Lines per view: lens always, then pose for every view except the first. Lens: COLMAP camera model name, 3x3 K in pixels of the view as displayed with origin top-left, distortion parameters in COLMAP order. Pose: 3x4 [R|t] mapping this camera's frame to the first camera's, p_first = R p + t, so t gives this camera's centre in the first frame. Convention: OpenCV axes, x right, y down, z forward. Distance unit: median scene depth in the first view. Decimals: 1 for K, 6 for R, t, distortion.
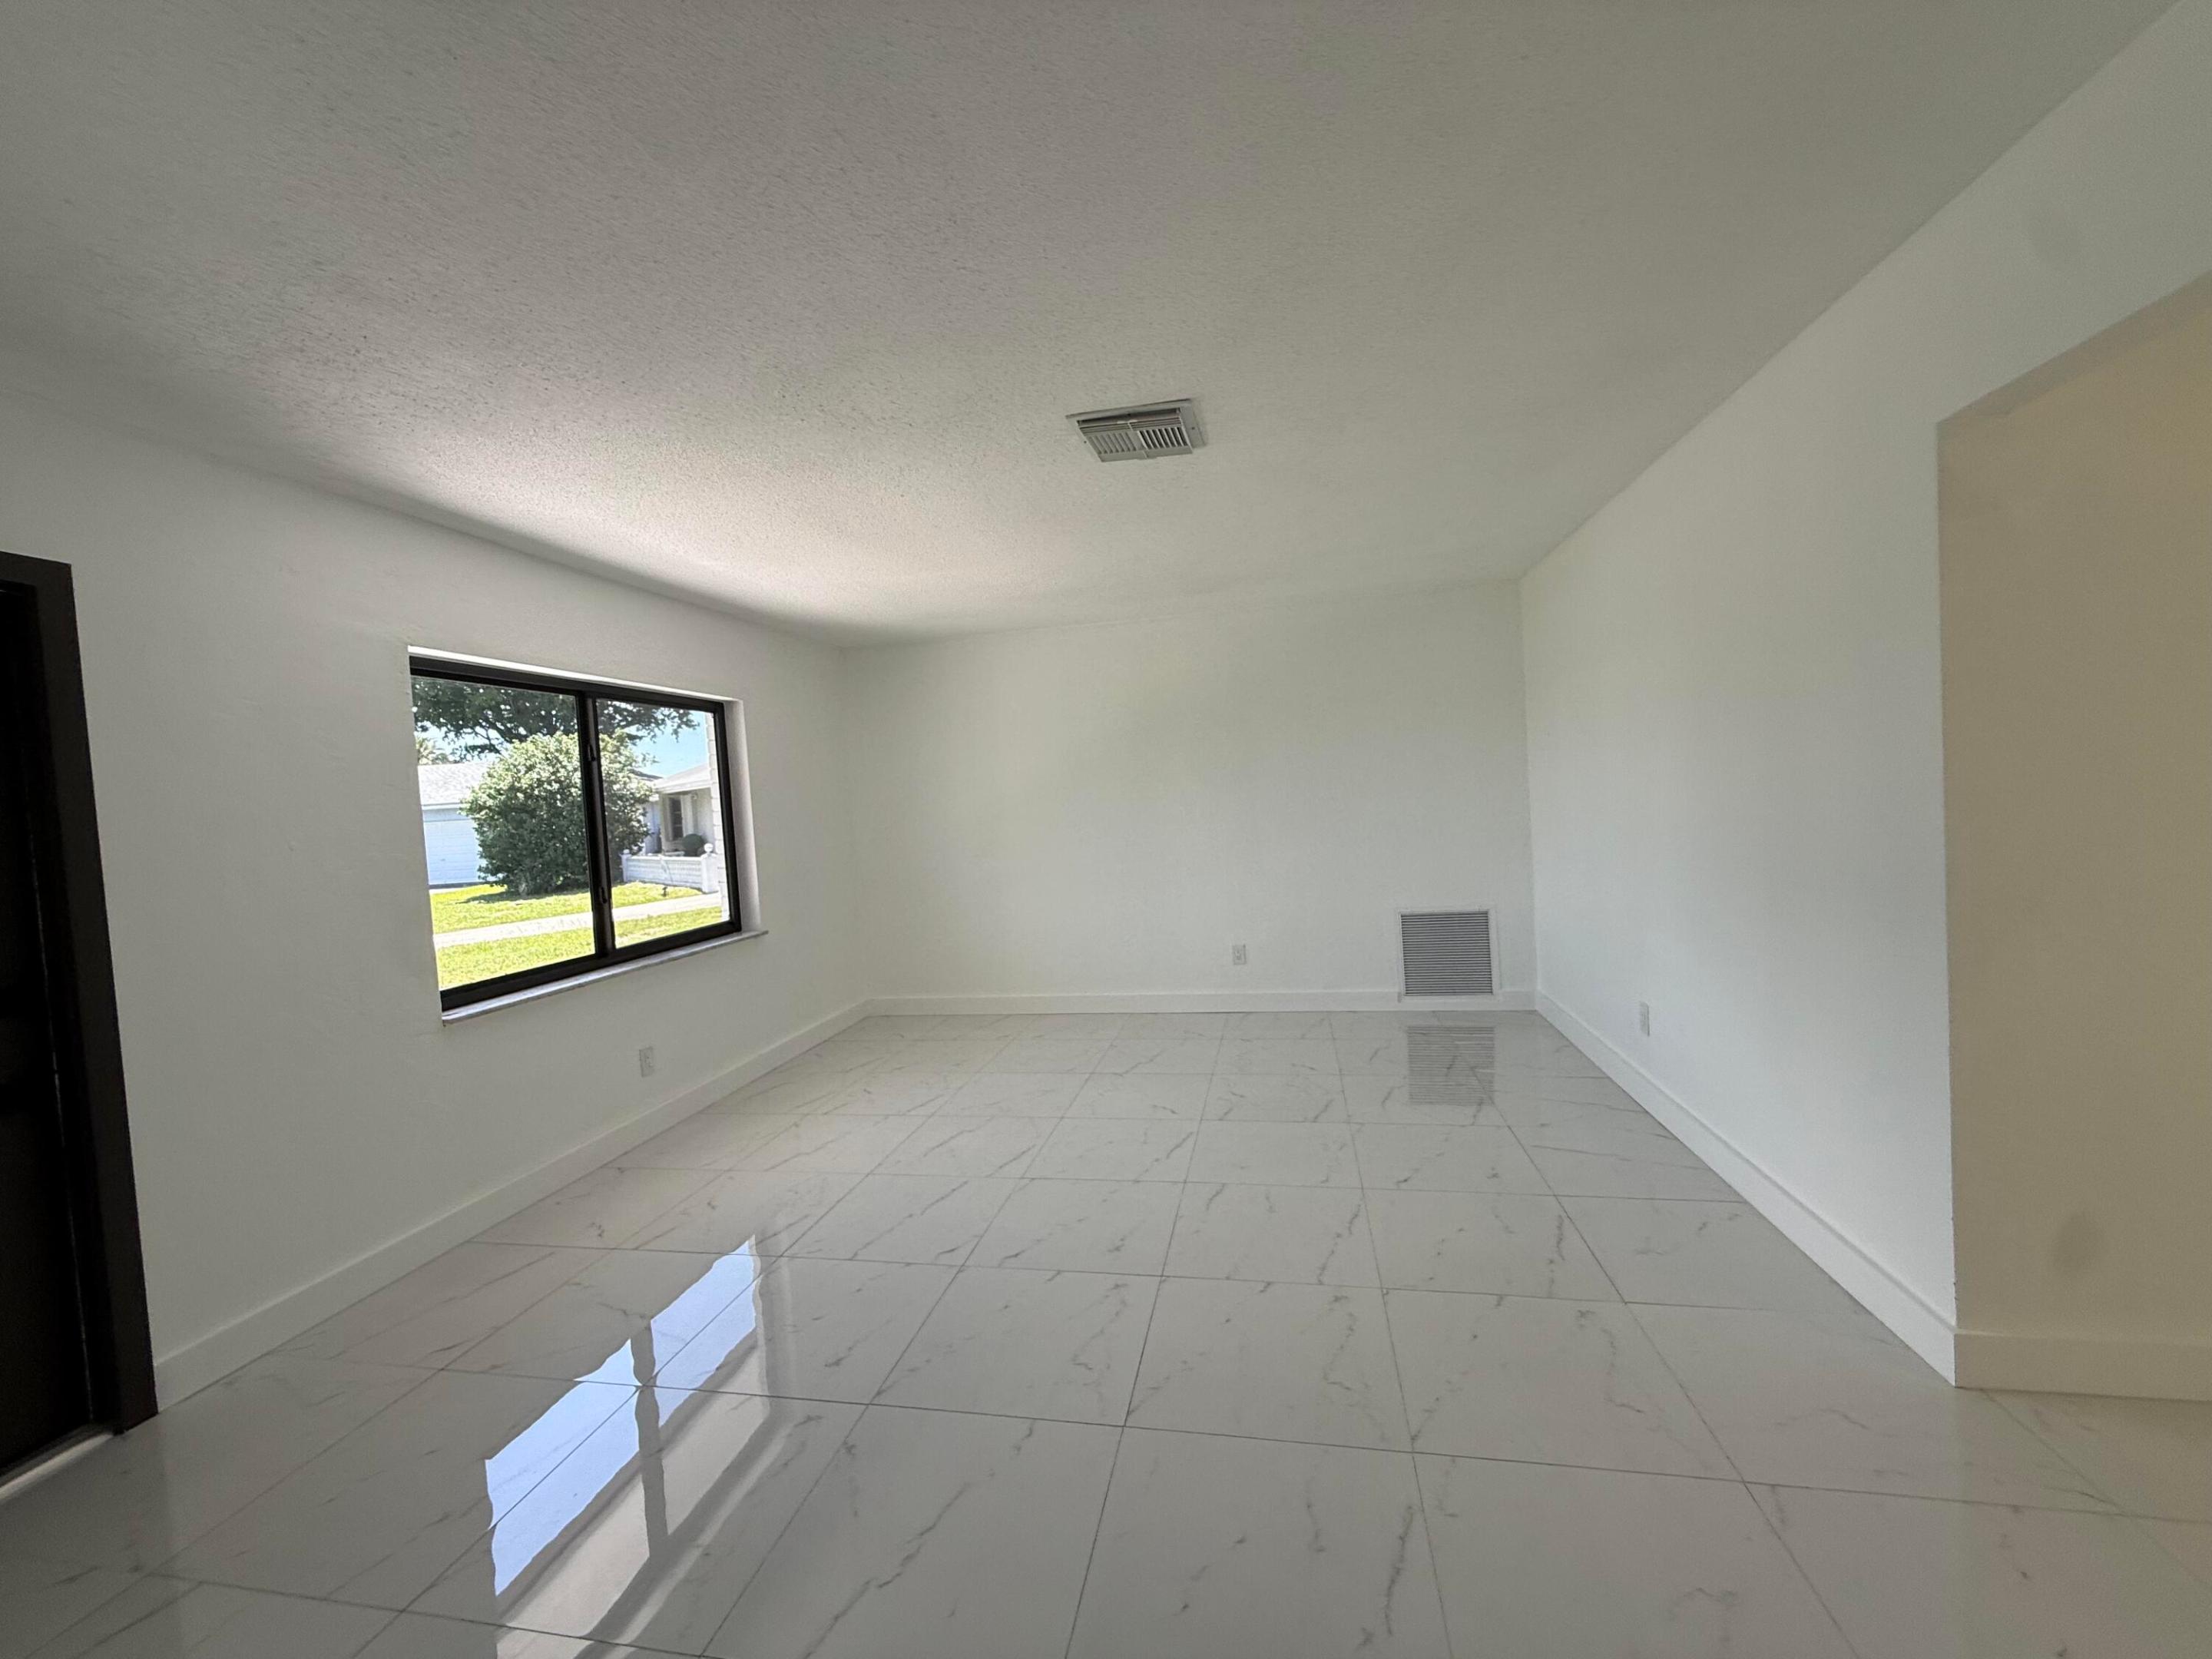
lens RADIAL K [[888.3, 0, 1104.1], [0, 888.3, 827.4], [0, 0, 1]] dist [-0.000945, 0.000002]
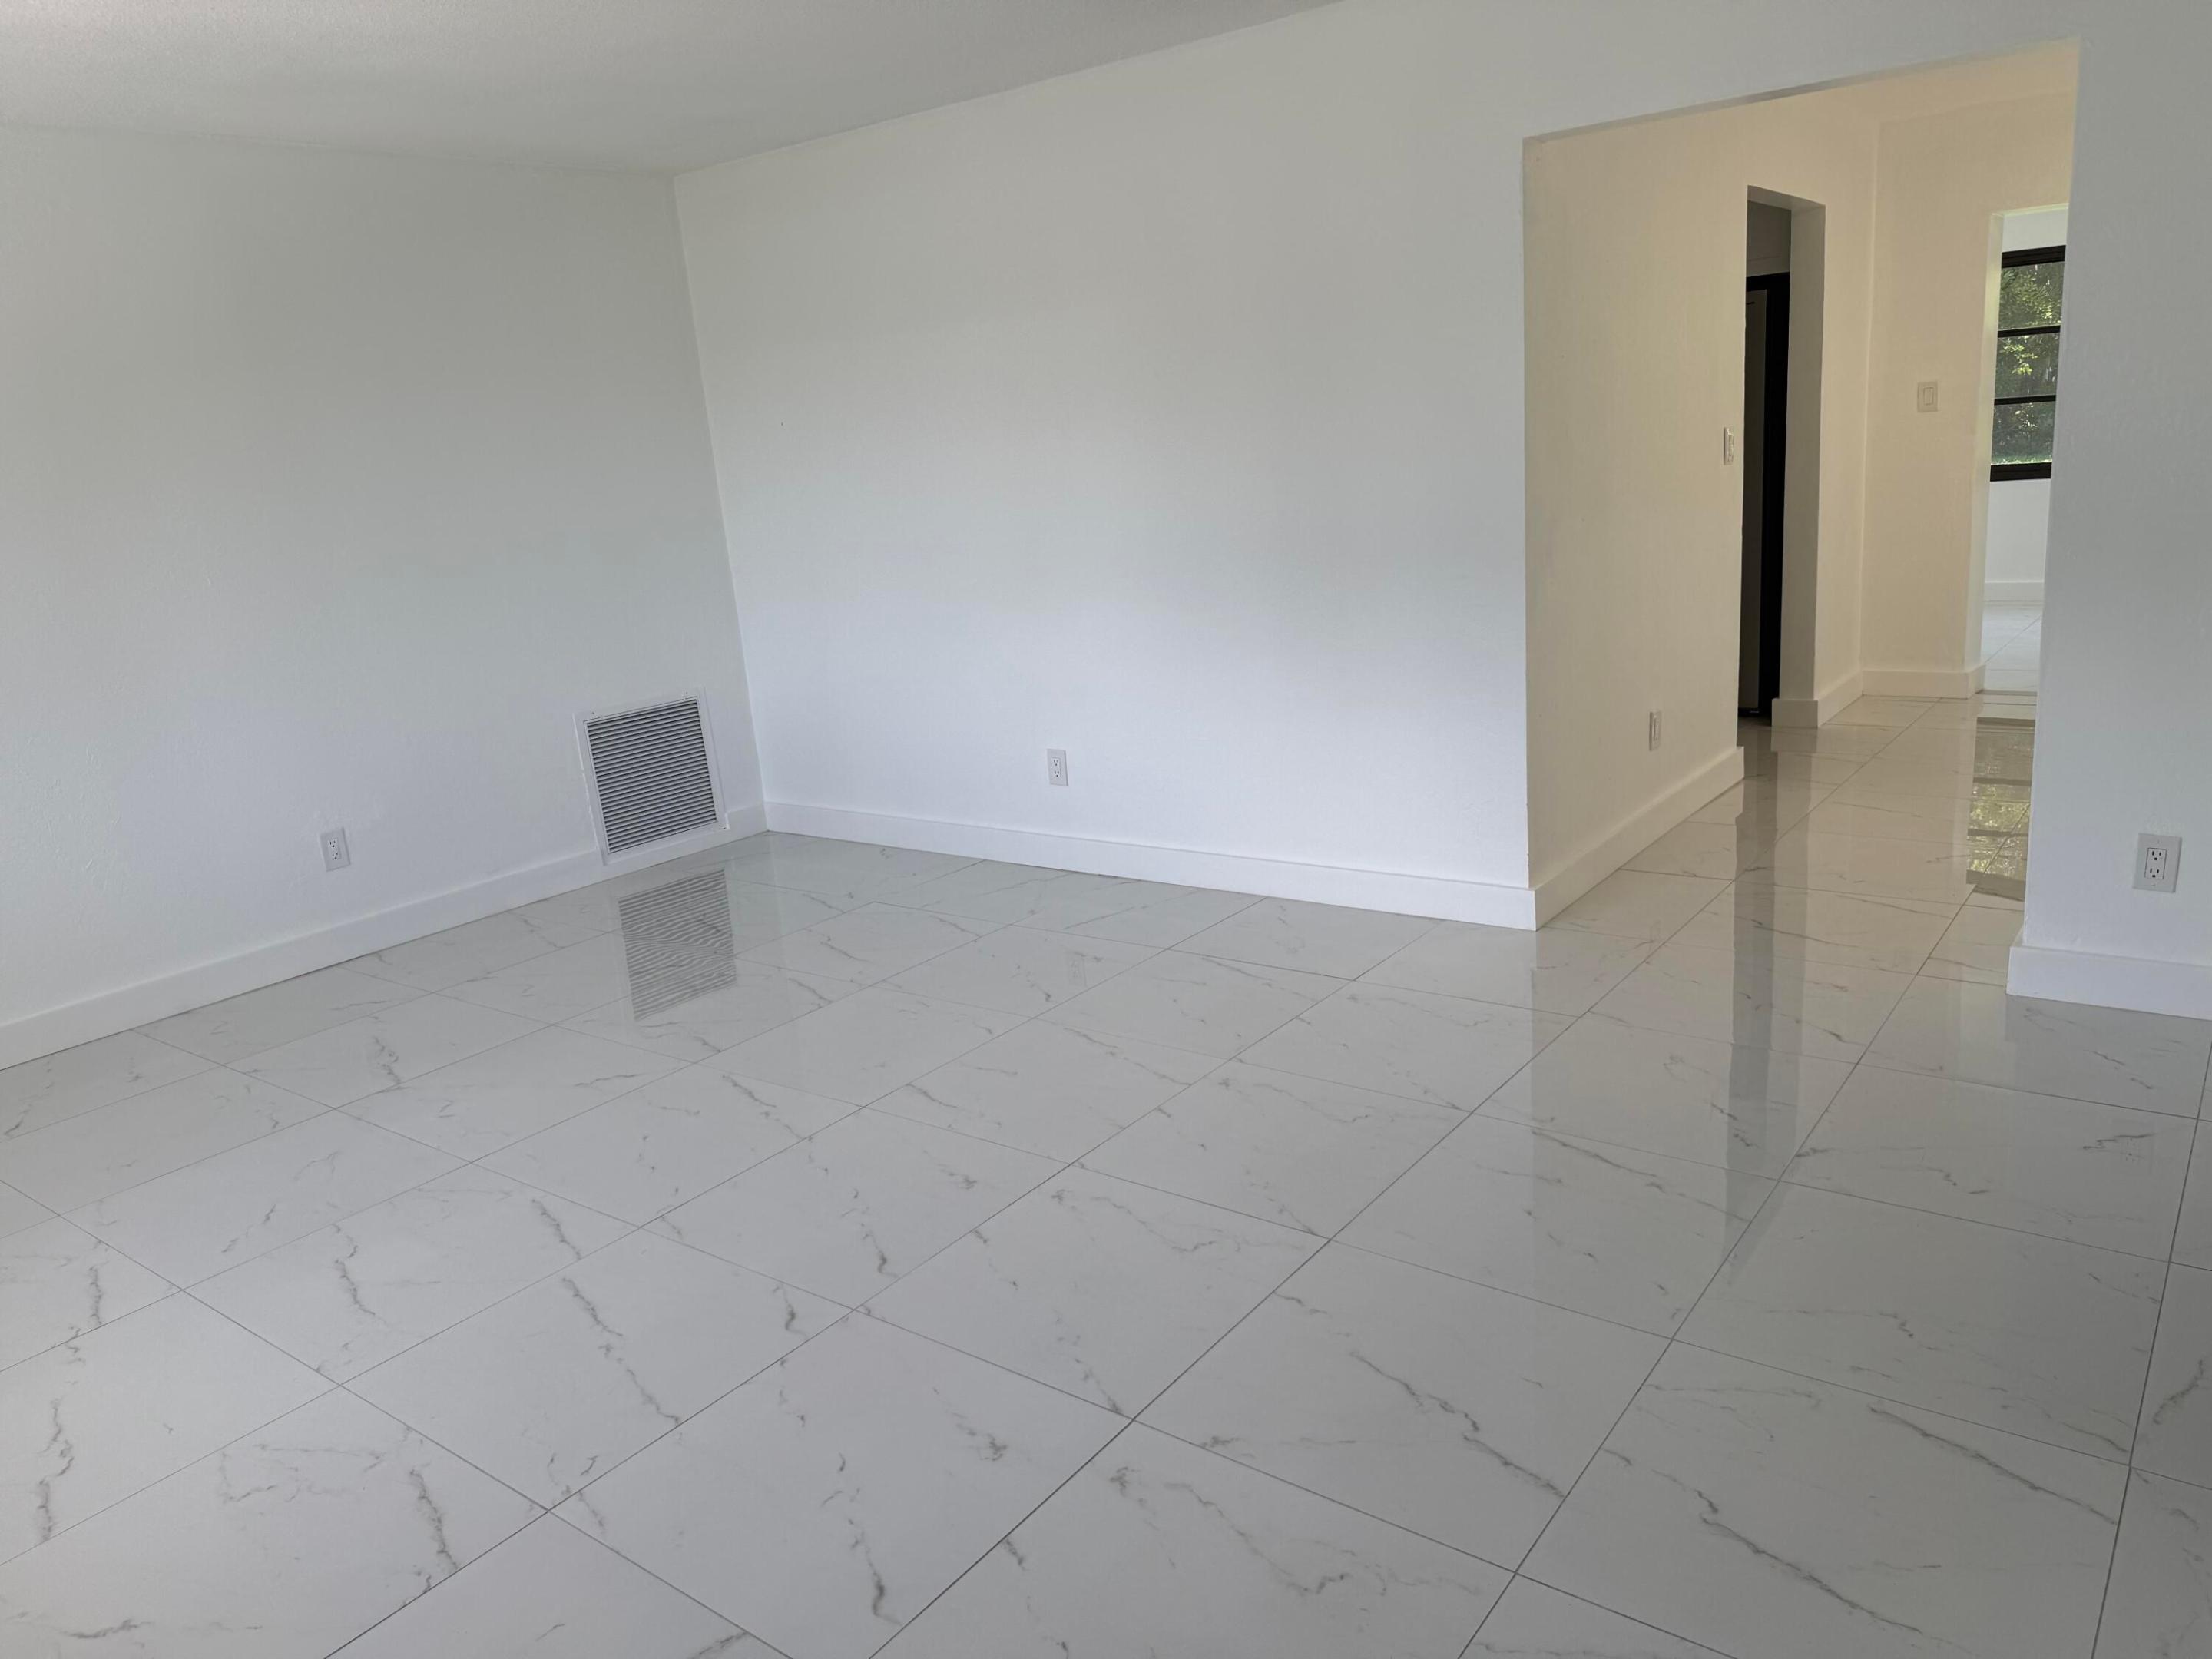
lens RADIAL K [[1557.5, 0, 1117.9], [0, 1557.5, 824.2], [0, 0, 1]] dist [0.038374, -0.047760]
pose [[0.431169, -0.193664, 0.881242, -0.475555], [0.087024, 0.981066, 0.173023, 0.011767], [-0.898064, 0.002087, 0.439859, 0.205528]]
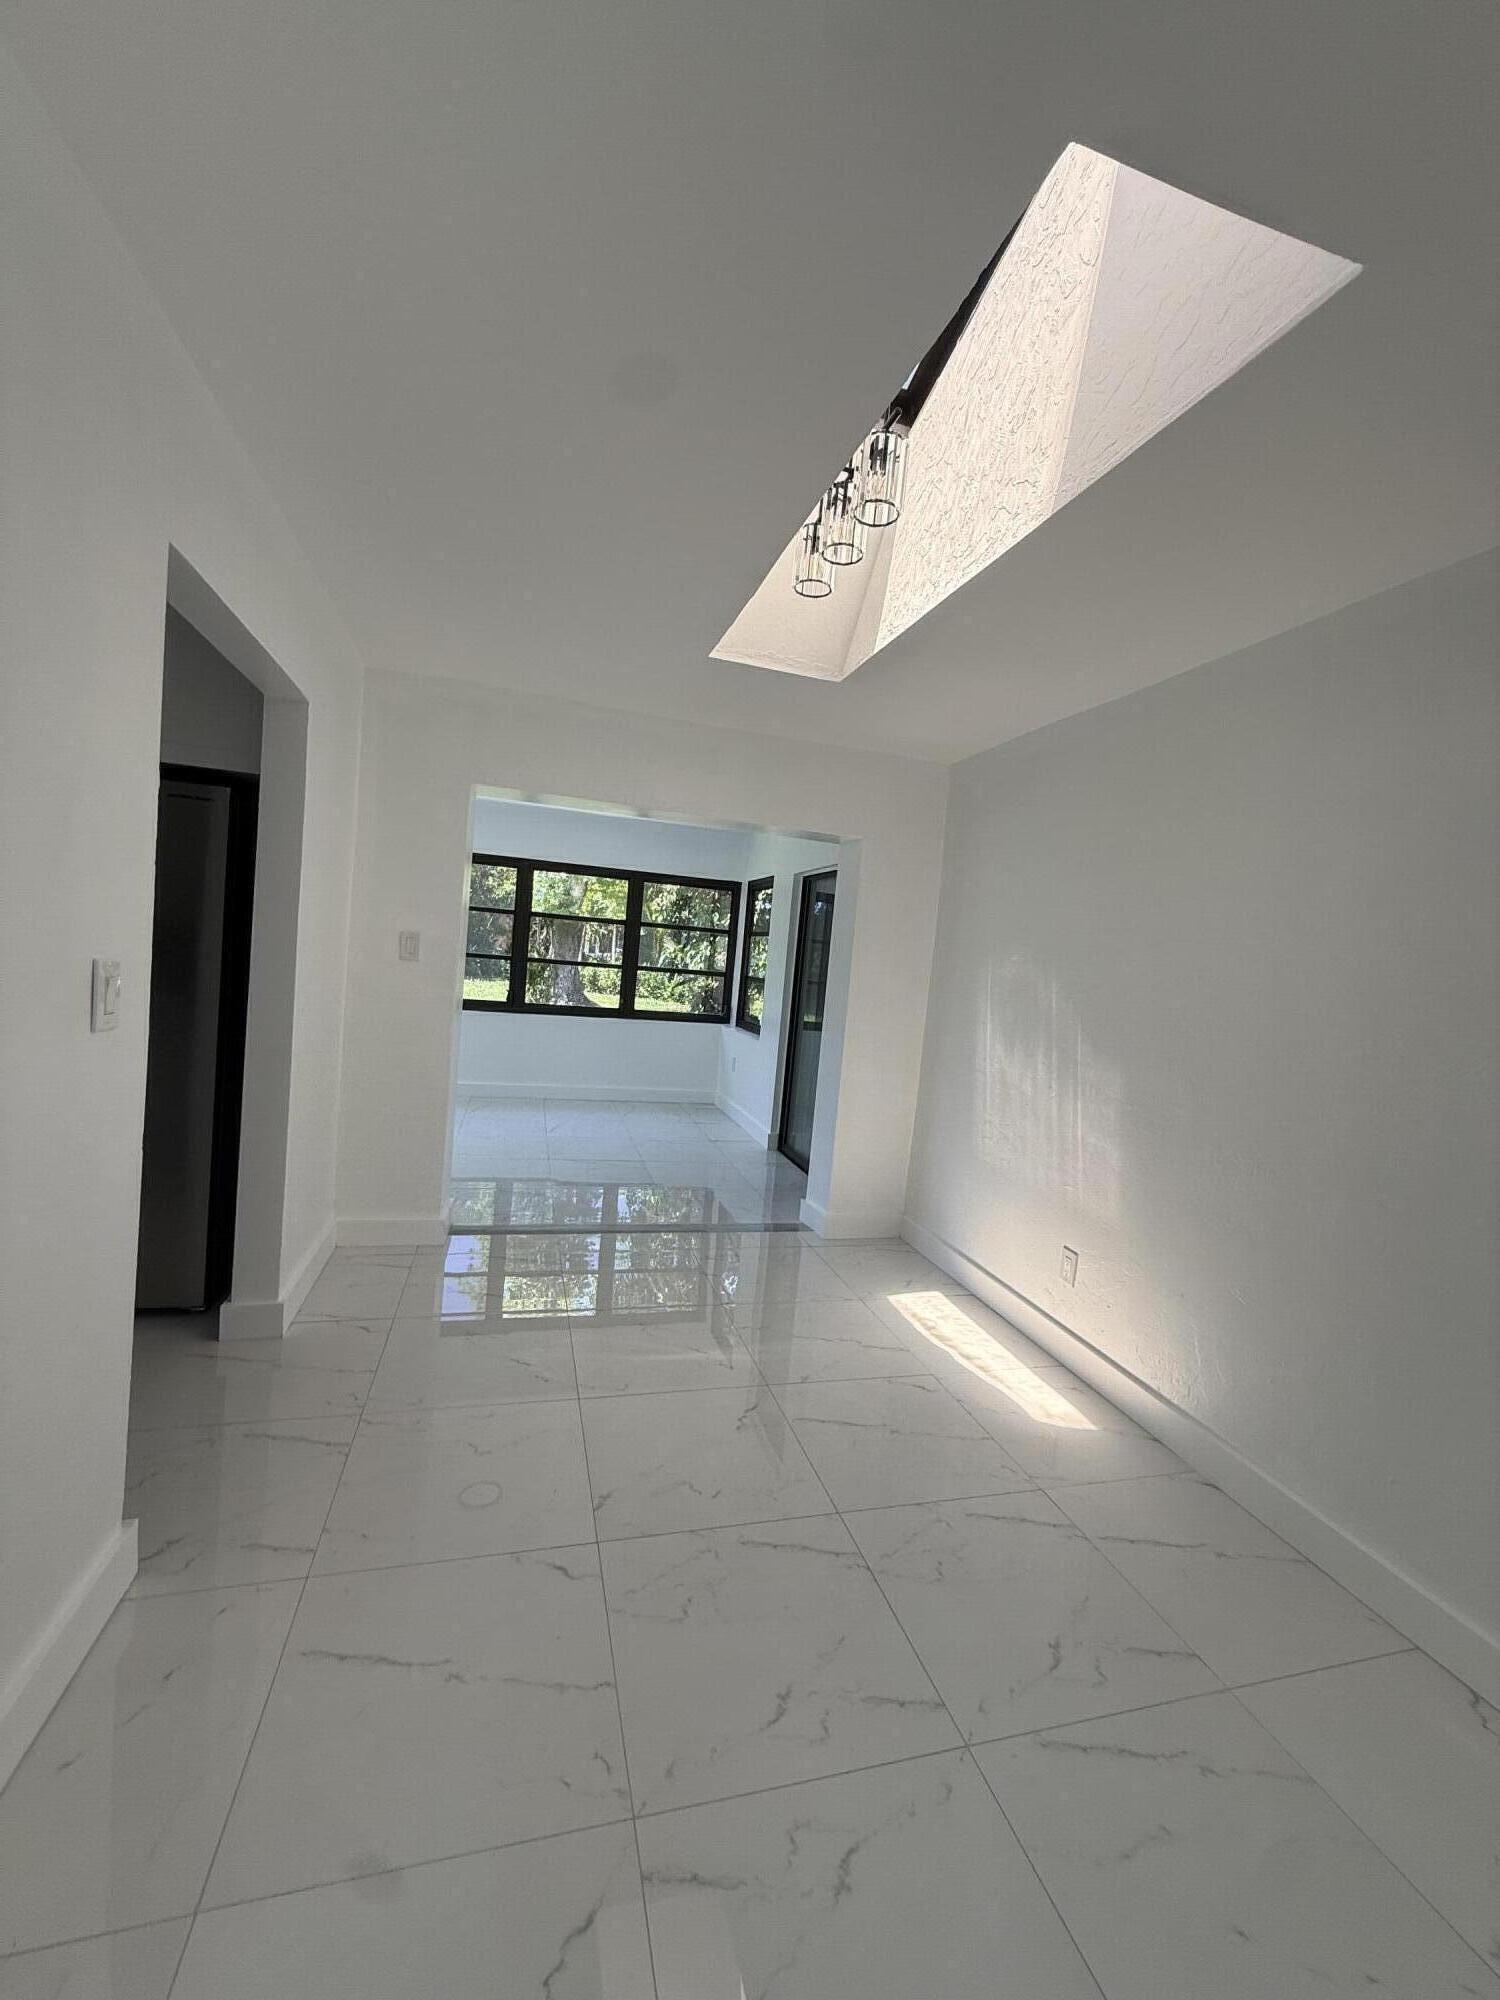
lens RADIAL K [[795.1, 0, 751.1], [0, 795.1, 997.9], [0, 0, 1]] dist [0.001059, -0.000121]
pose [[-0.468214, -0.028144, 0.883167, 0.330018], [-0.026166, 0.999496, 0.017979, -0.029477], [-0.883228, -0.014691, -0.468714, 0.231819]]
